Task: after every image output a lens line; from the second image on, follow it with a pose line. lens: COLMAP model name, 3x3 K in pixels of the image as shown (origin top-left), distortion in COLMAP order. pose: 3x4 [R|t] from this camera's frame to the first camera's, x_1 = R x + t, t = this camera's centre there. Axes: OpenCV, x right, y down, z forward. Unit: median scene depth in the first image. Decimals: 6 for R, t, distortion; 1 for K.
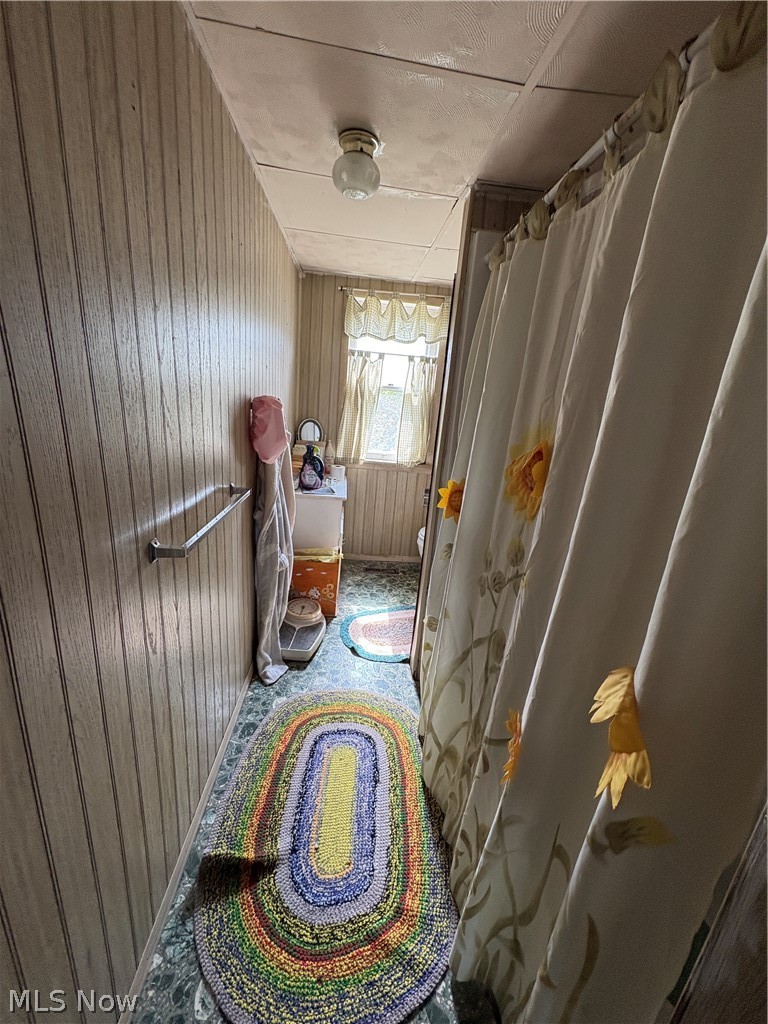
lens RADIAL K [[411.7, 0, 383.2], [0, 411.7, 514.5], [0, 0, 1]] dist [-0.000629, -0.000102]
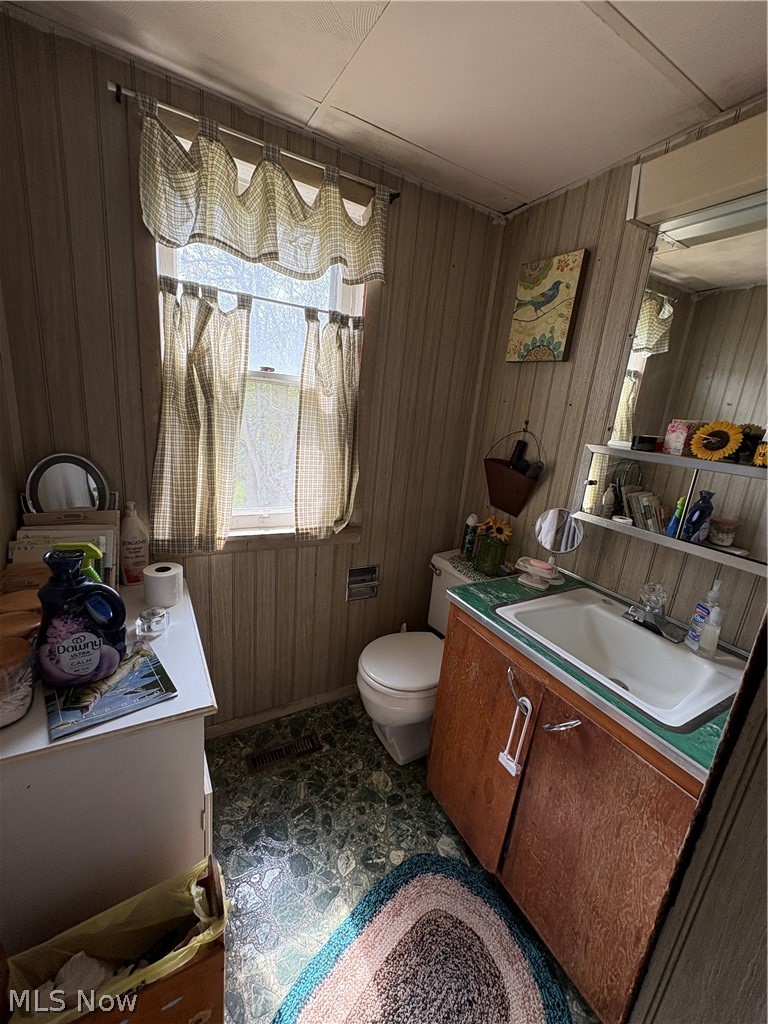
lens RADIAL K [[411.7, 0, 385.7], [0, 411.7, 512.5], [0, 0, 1]] dist [-0.000629, -0.000102]
pose [[0.903939, -0.108359, 0.413706, -0.073425], [0.105550, 0.993970, 0.029718, -0.159796], [-0.414432, 0.016804, 0.909925, 0.543255]]
